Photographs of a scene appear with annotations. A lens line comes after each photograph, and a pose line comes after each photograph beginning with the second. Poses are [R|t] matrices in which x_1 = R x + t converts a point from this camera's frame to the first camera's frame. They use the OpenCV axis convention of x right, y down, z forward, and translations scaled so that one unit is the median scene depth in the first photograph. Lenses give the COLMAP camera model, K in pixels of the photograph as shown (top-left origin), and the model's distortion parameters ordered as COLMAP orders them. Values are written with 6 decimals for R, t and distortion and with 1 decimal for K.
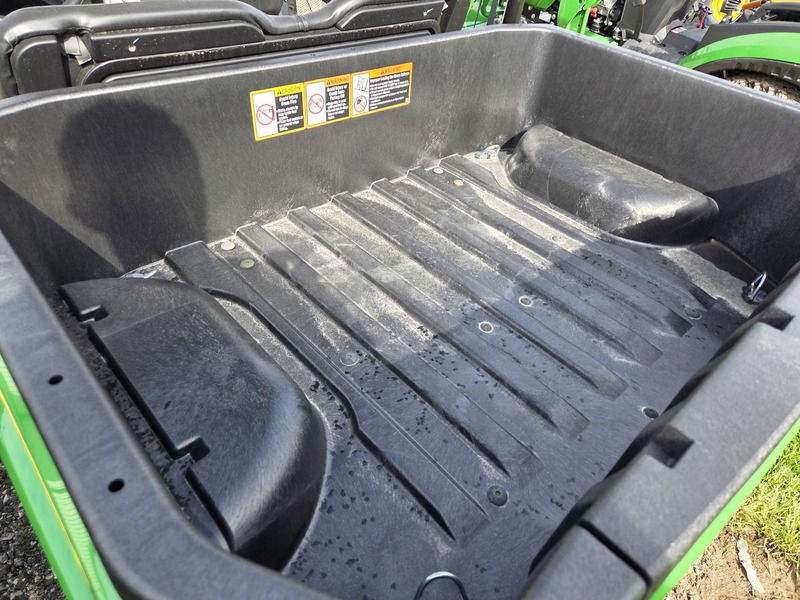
lens RADIAL K [[538.5, 0, 407.3], [0, 538.5, 300.5], [0, 0, 1]] dist [0.063684, -0.049424]
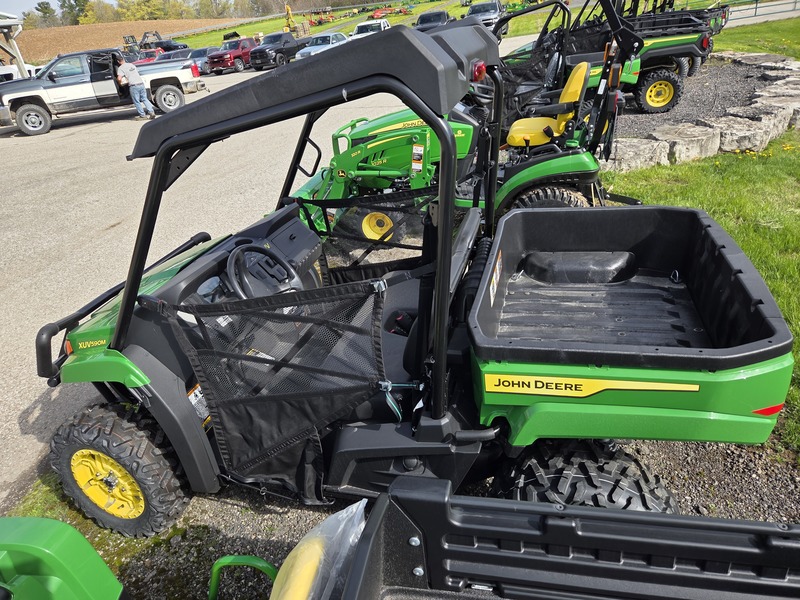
lens RADIAL K [[538.5, 0, 407.3], [0, 538.5, 300.5], [0, 0, 1]] dist [0.063684, -0.049424]
pose [[0.832667, -0.406799, 0.375739, -1.210490], [0.484000, 0.864304, -0.136832, -0.167955], [-0.269089, 0.295793, 0.916568, -0.786407]]
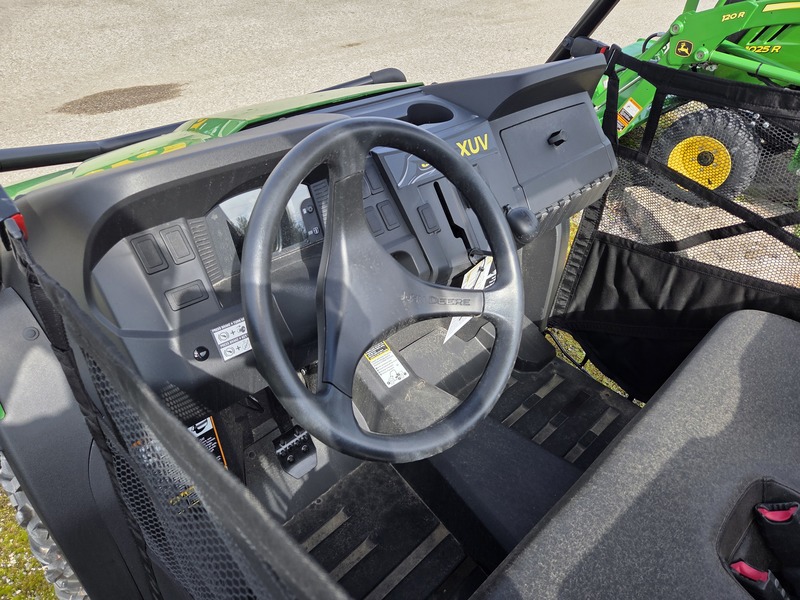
lens RADIAL K [[525.7, 0, 400.3], [0, 525.7, 306.3], [0, 0, 1]] dist [0.067697, -0.046000]
pose [[0.998440, -0.045876, -0.031835, -0.848091], [0.044568, 0.998179, -0.040640, -0.708449], [0.033641, 0.039157, 0.998667, 0.644369]]
